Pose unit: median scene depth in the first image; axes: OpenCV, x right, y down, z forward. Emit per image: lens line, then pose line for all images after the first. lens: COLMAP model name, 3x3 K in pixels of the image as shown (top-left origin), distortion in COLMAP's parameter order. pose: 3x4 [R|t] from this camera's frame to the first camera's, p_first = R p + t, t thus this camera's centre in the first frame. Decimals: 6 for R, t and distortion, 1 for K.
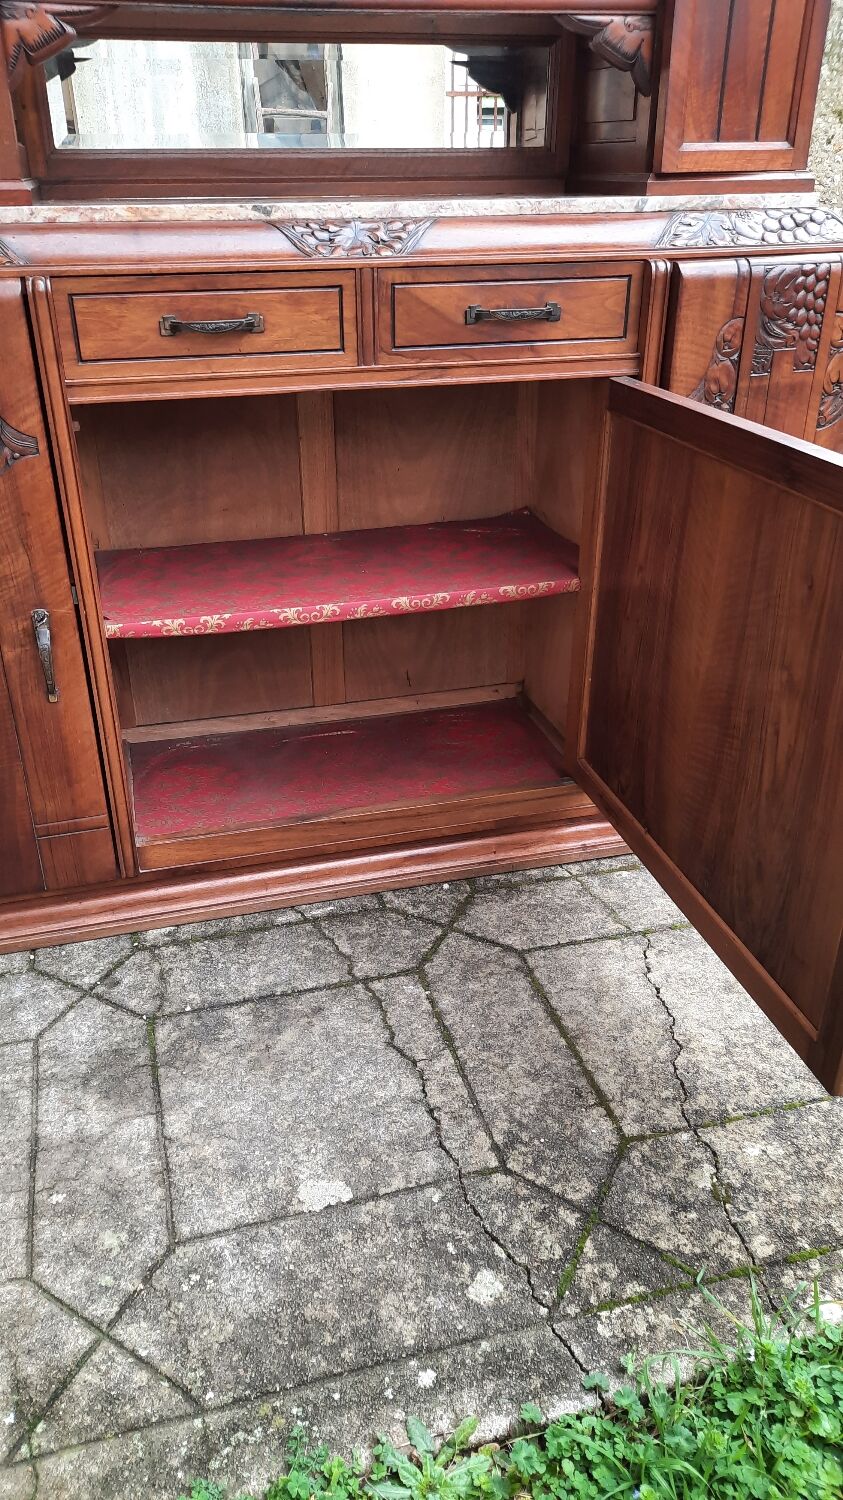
lens RADIAL K [[1096.4, 0, 401.2], [0, 1096.4, 752.8], [0, 0, 1]] dist [0.063467, -0.065865]
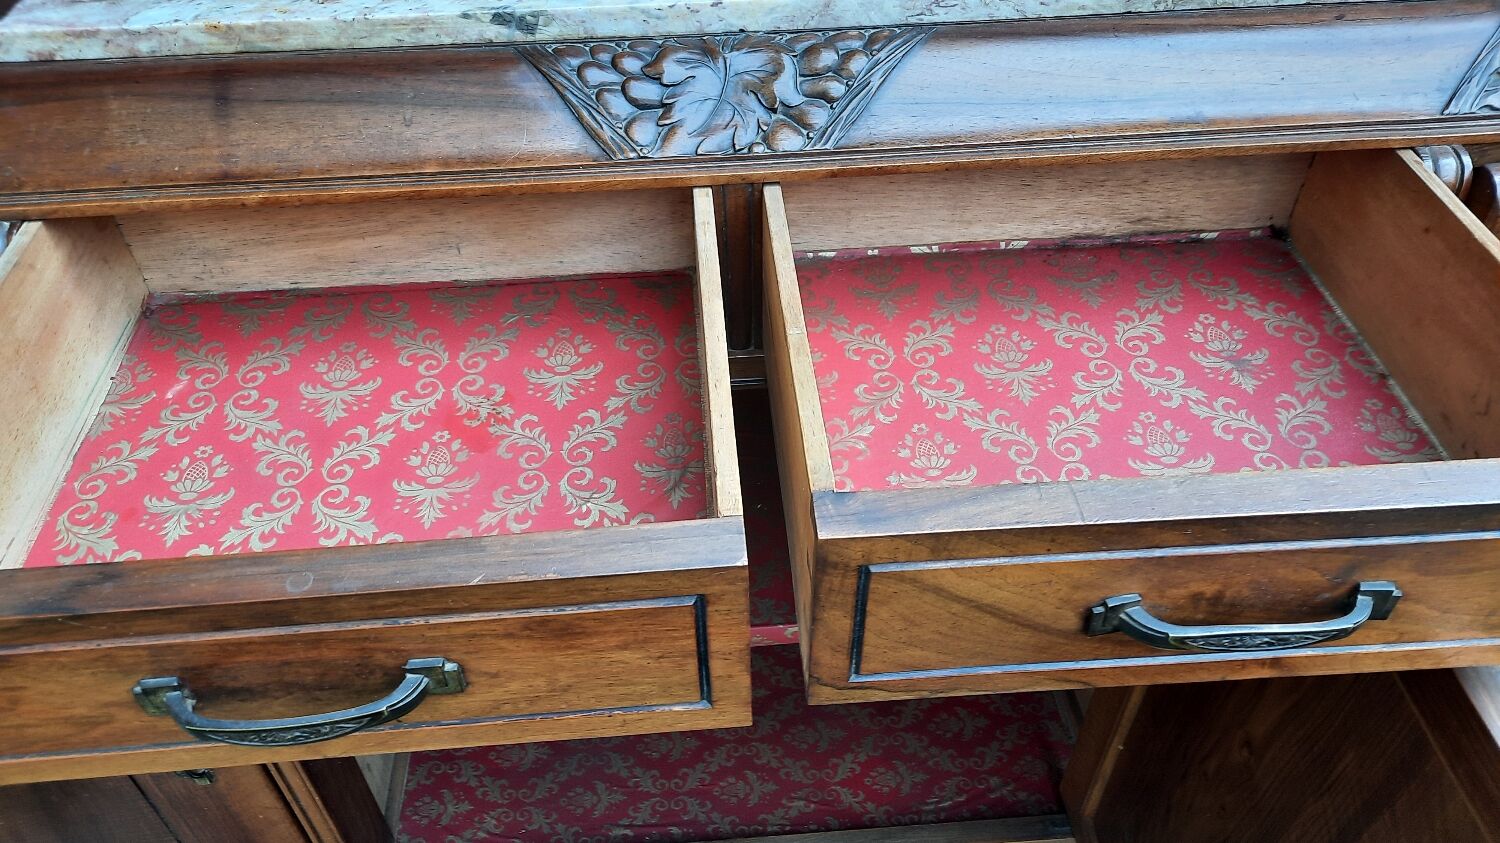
lens RADIAL K [[1115.2, 0, 750.0], [0, 1115.2, 421.5], [0, 0, 1]] dist [0.073368, -0.095615]
pose [[0.983466, 0.121148, -0.134606, 0.041199], [-0.079060, 0.955937, 0.282725, -0.434375], [0.162927, -0.267408, 0.949709, 0.506717]]
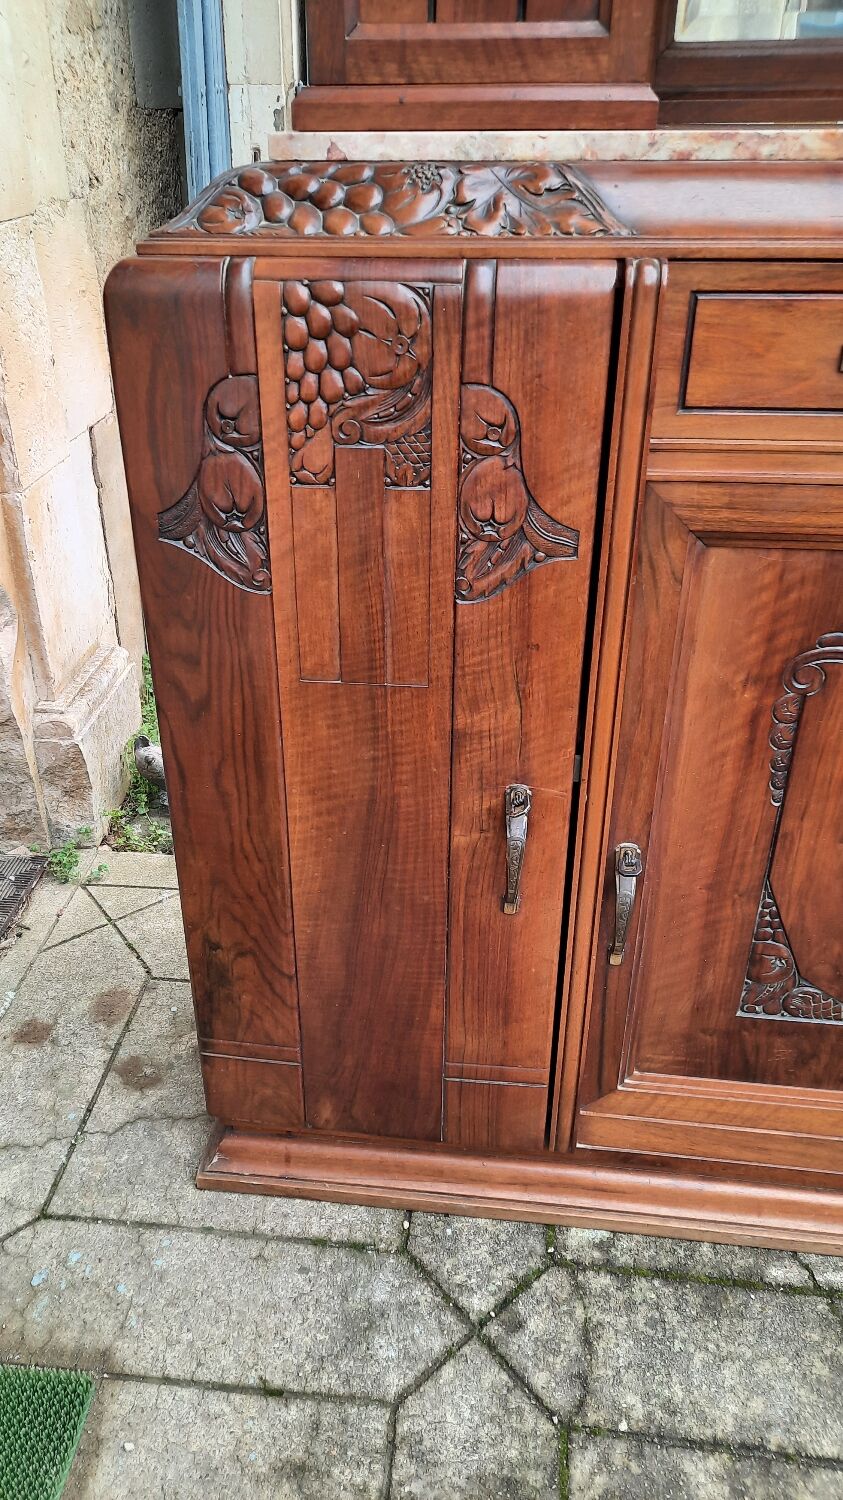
lens RADIAL K [[1103.2, 0, 395.4], [0, 1103.2, 753.1], [0, 0, 1]] dist [0.059665, -0.054925]
pose [[0.928173, 0.188584, -0.320828, -0.186811], [-0.175842, 0.982031, 0.068522, -0.171830], [0.327985, -0.007185, 0.944655, 0.364942]]
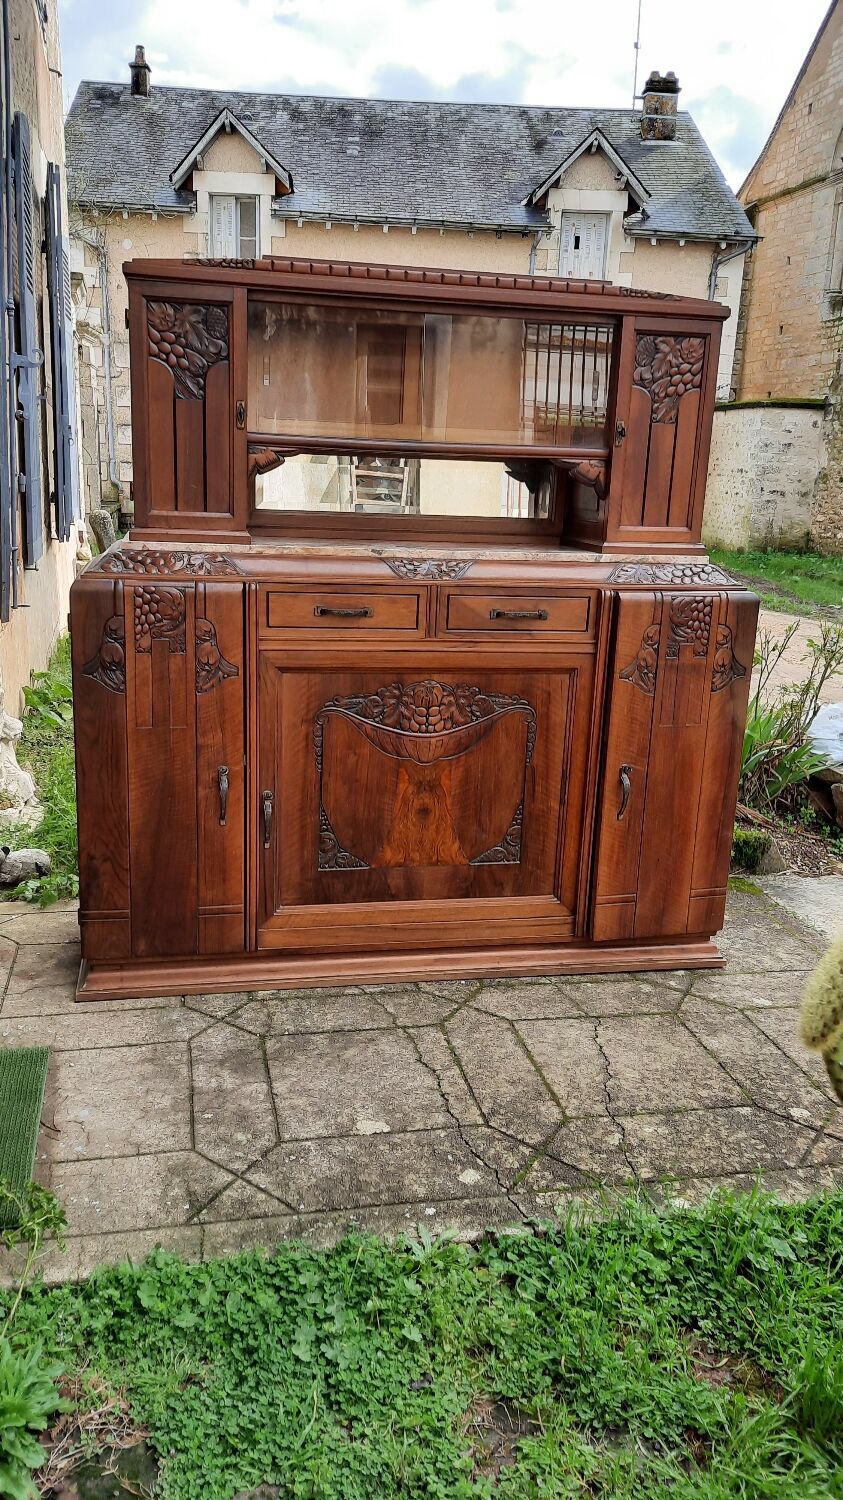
lens RADIAL K [[1115.2, 0, 407.6], [0, 1115.2, 760.4], [0, 0, 1]] dist [0.073368, -0.095615]
pose [[0.997471, 0.058956, -0.039703, 0.011707], [-0.066577, 0.970583, -0.231377, 0.219714], [0.024893, 0.233435, 0.972054, -0.593233]]
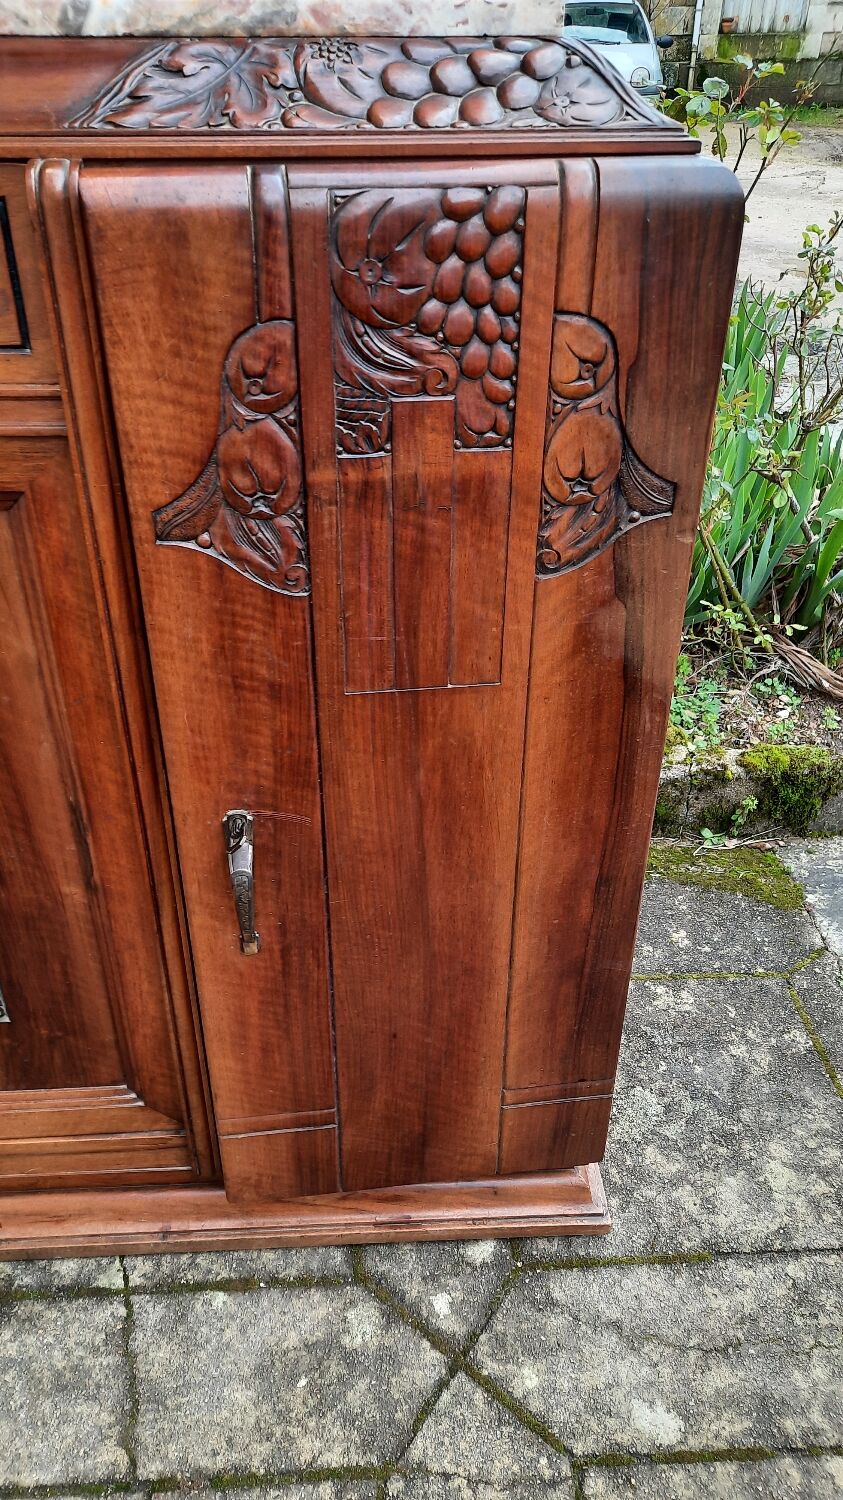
lens RADIAL K [[1096.4, 0, 401.2], [0, 1096.4, 752.8], [0, 0, 1]] dist [0.063467, -0.065865]
pose [[0.977811, 0.121286, -0.170809, 0.433300], [-0.105420, 0.989477, 0.099110, -0.279000], [0.181032, -0.078904, 0.980307, 0.597222]]
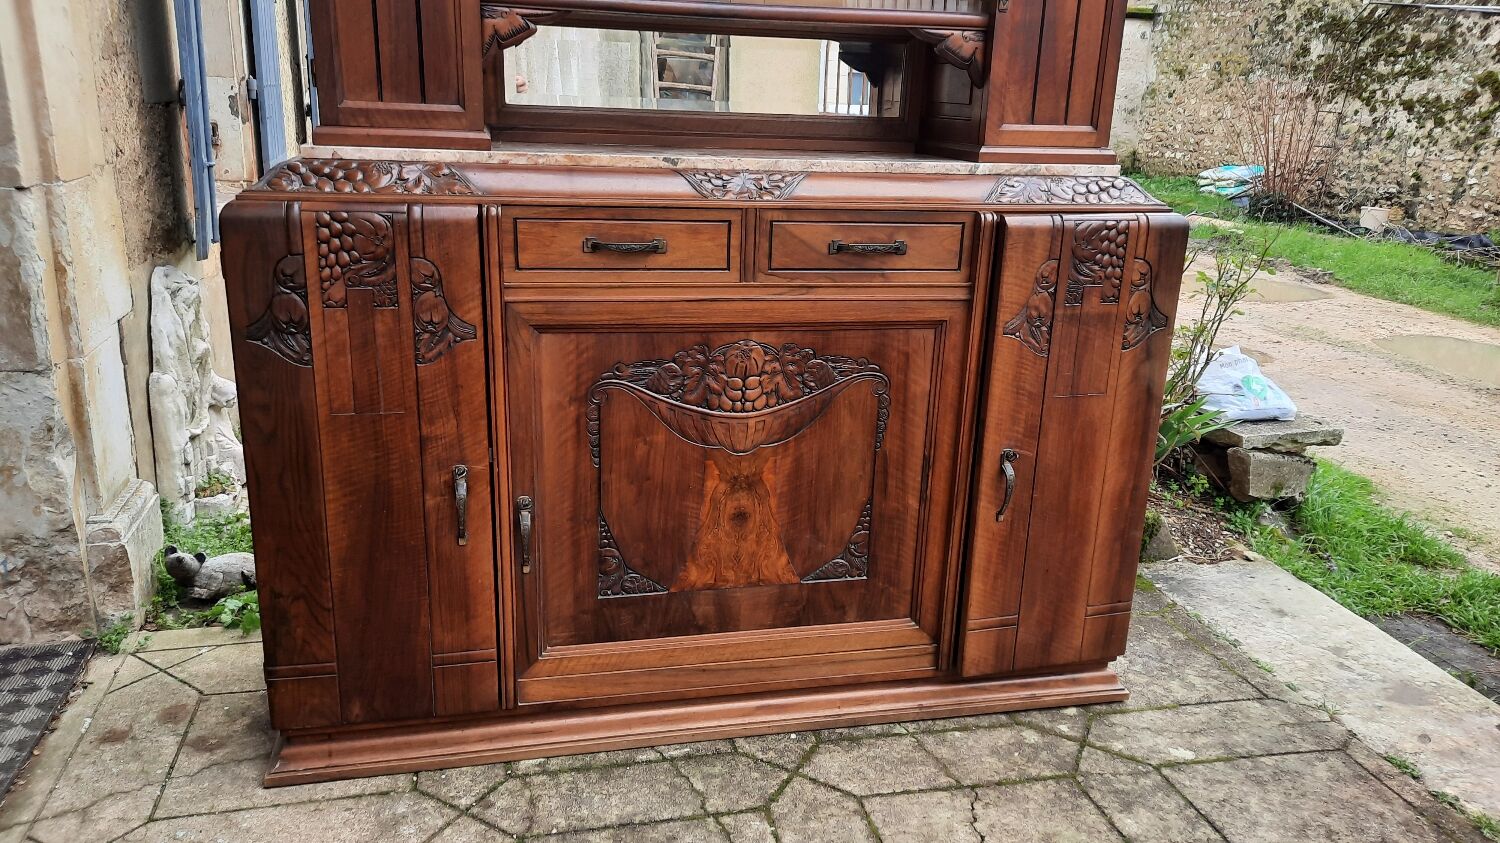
lens RADIAL K [[1105.3, 0, 749.6], [0, 1105.3, 449.0], [0, 0, 1]] dist [0.065637, -0.070039]
pose [[0.998720, 0.049567, -0.010090, -0.006628], [-0.050571, 0.982867, -0.177242, 0.046035], [0.001132, 0.177525, 0.984116, -0.166595]]
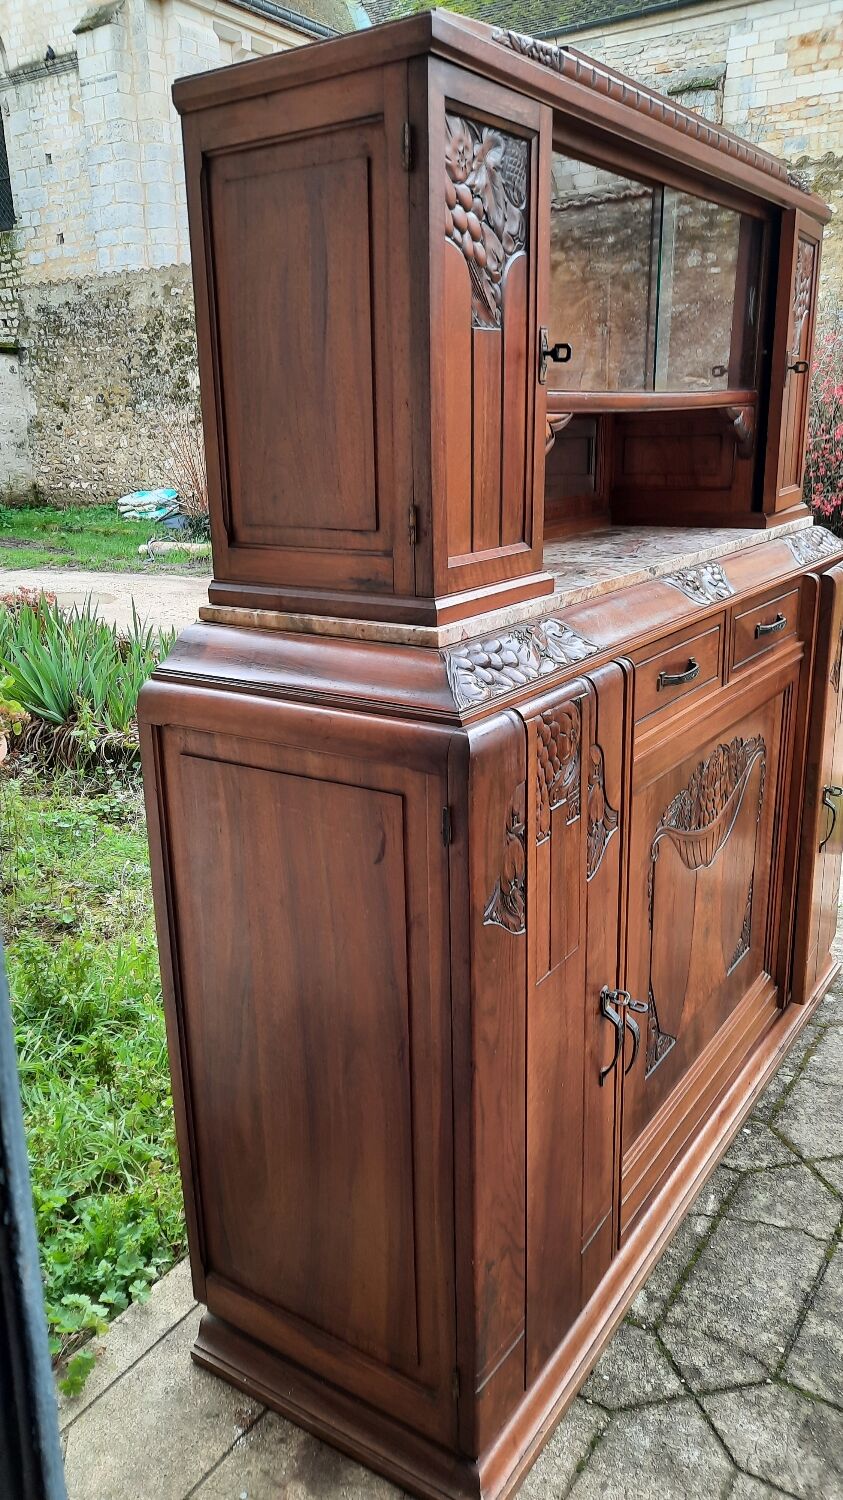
lens RADIAL K [[1105.3, 0, 396.0], [0, 1105.3, 748.1], [0, 0, 1]] dist [0.065637, -0.070039]
pose [[0.755386, -0.195942, 0.625299, -0.968850], [0.325398, 0.940443, -0.098400, -0.272056], [-0.568777, 0.277801, 0.774157, 0.310250]]
